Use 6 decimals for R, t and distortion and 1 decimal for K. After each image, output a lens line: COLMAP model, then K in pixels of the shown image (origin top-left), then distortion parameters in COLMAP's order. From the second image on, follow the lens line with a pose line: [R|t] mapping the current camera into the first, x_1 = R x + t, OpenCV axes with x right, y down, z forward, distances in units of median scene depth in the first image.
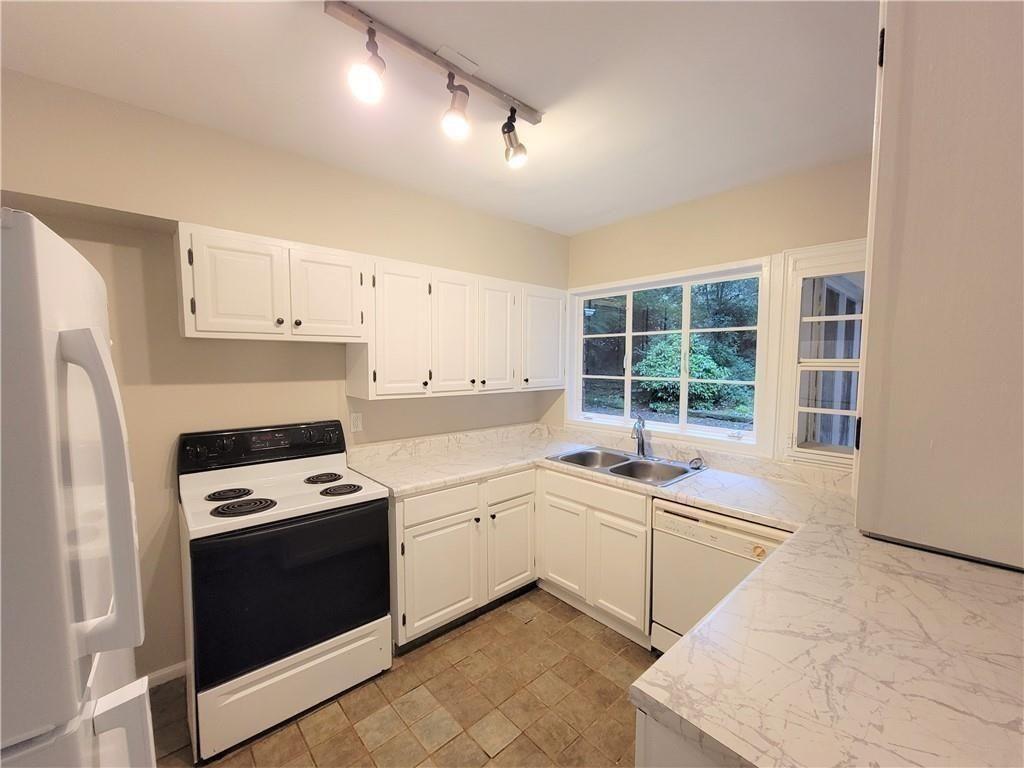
lens RADIAL K [[420.8, 0, 518.1], [0, 420.8, 383.3], [0, 0, 1]] dist [0.002756, 0.000178]
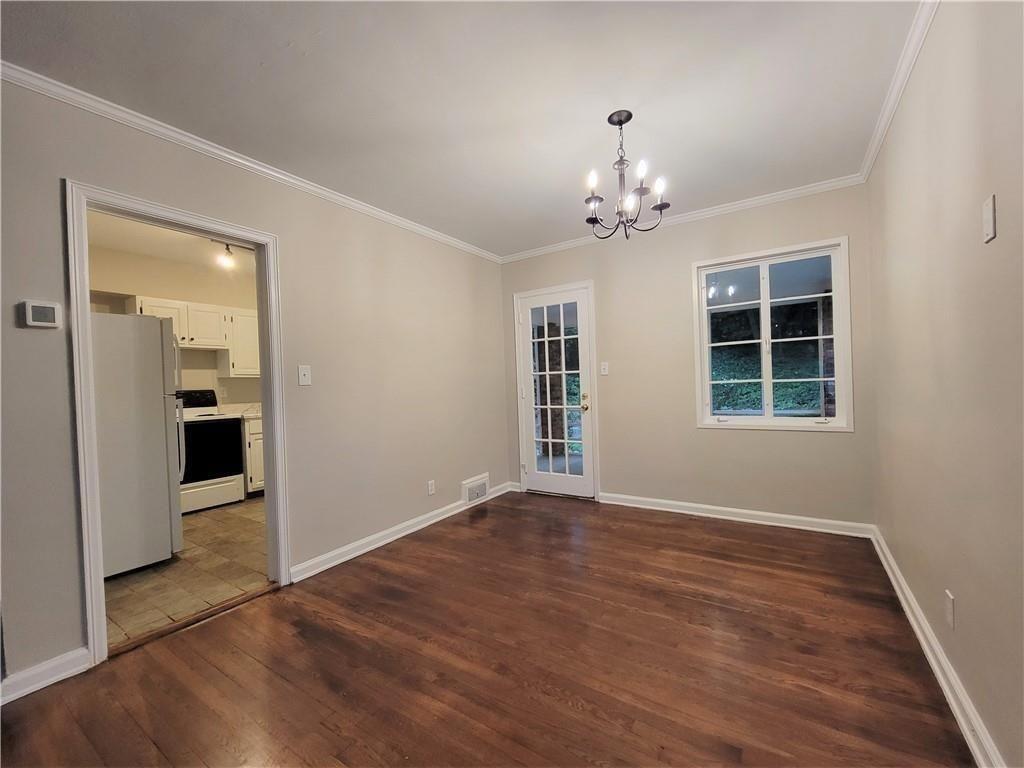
lens RADIAL K [[420.8, 0, 512.0], [0, 420.8, 386.4], [0, 0, 1]] dist [0.002756, 0.000178]
pose [[0.970308, -0.037233, 0.238991, 0.503453], [0.050450, 0.997503, -0.049421, 0.267652], [-0.236554, 0.060010, 0.969763, -1.362817]]
